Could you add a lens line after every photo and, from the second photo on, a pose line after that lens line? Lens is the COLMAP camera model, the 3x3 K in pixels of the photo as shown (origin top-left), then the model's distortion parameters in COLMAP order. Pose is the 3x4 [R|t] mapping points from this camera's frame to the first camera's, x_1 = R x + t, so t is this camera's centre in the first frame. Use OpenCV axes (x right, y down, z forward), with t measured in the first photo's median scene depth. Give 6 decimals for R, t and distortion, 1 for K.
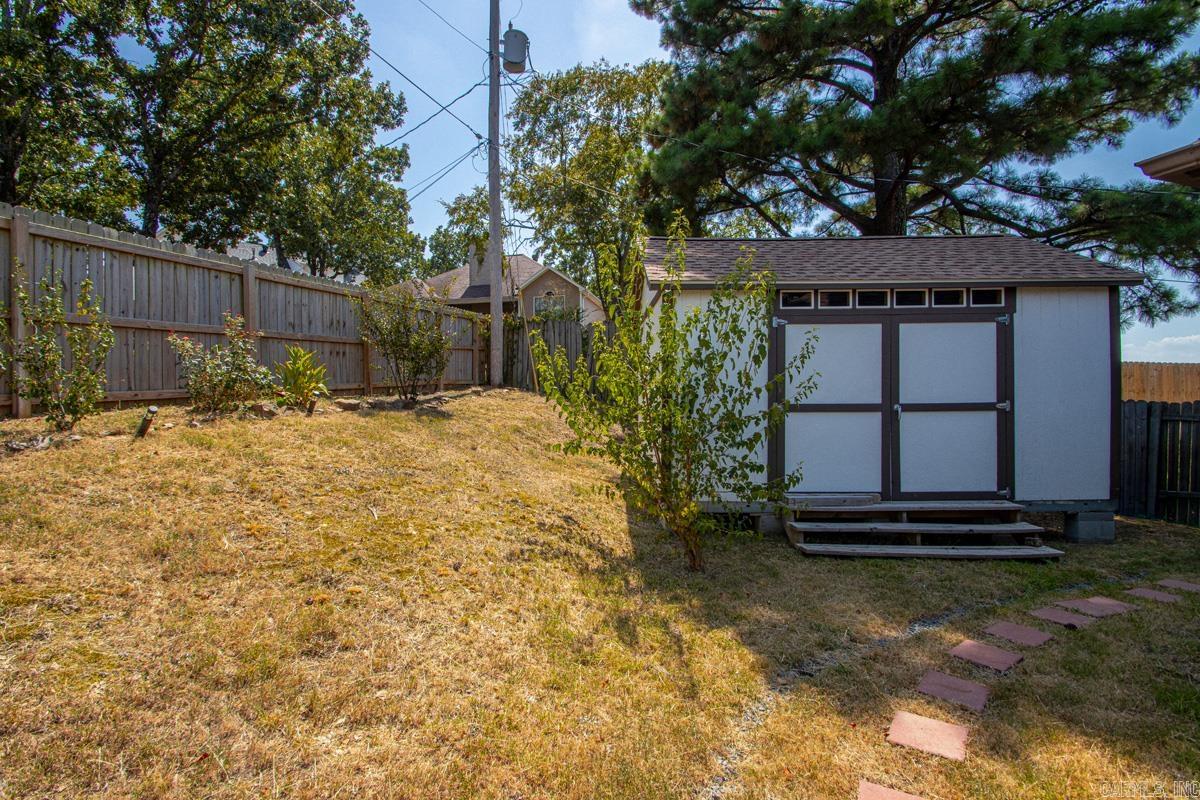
lens RADIAL K [[553.3, 0, 601.8], [0, 553.3, 388.9], [0, 0, 1]] dist [-0.008818, -0.001385]
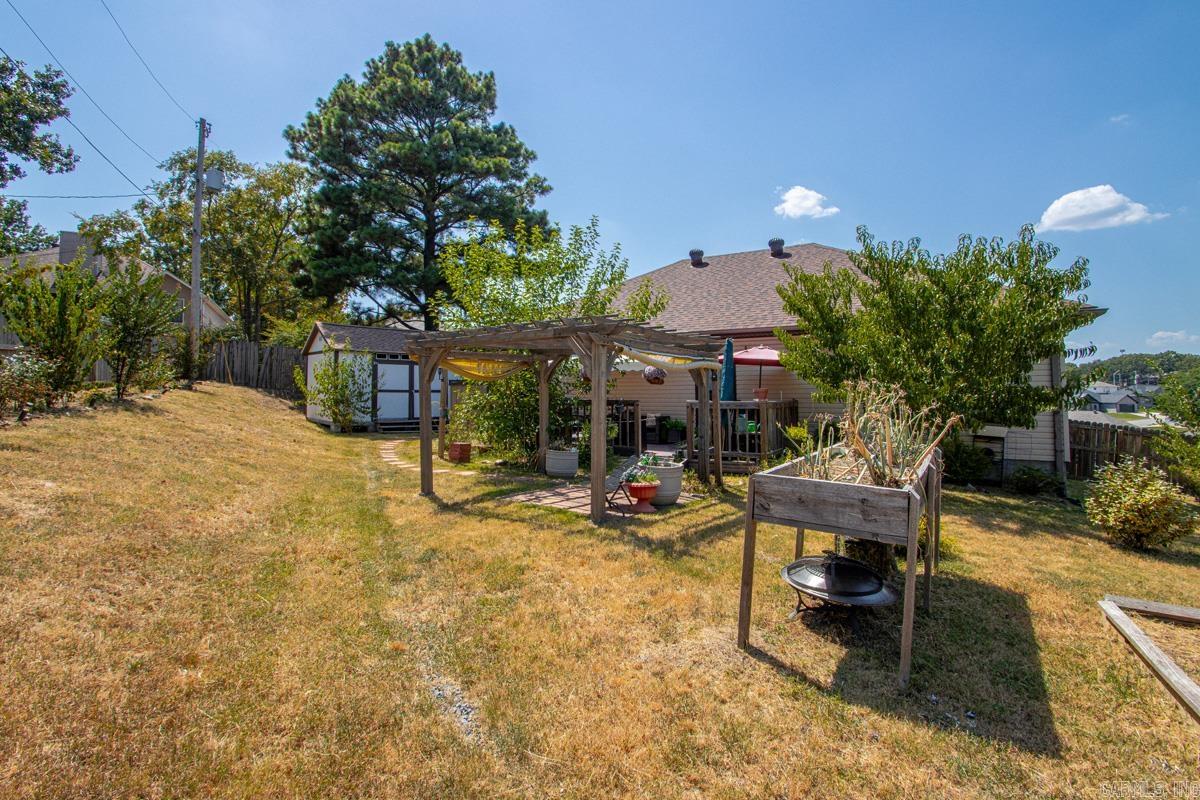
lens RADIAL K [[553.3, 0, 610.5], [0, 553.3, 393.8], [0, 0, 1]] dist [-0.008818, -0.001385]
pose [[0.760040, 0.011001, 0.649783, -0.695554], [-0.020063, 0.999777, 0.006541, 0.005247], [-0.649566, -0.018008, 0.760092, -2.231002]]
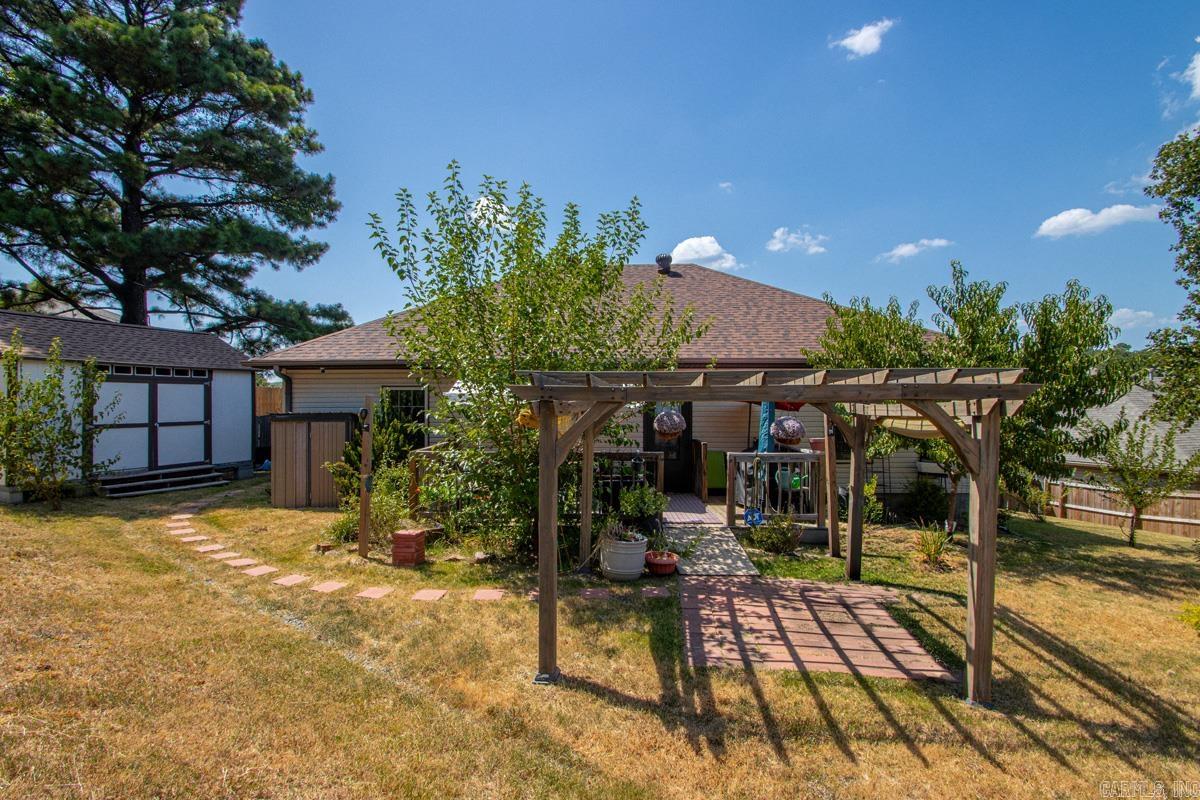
lens RADIAL K [[553.3, 0, 572.0], [0, 553.3, 418.0], [0, 0, 1]] dist [-0.008818, -0.001385]
pose [[0.363100, -0.020106, 0.931533, -0.812438], [-0.023139, 0.999264, 0.030587, -0.089324], [-0.931463, -0.032661, 0.362367, -1.185727]]
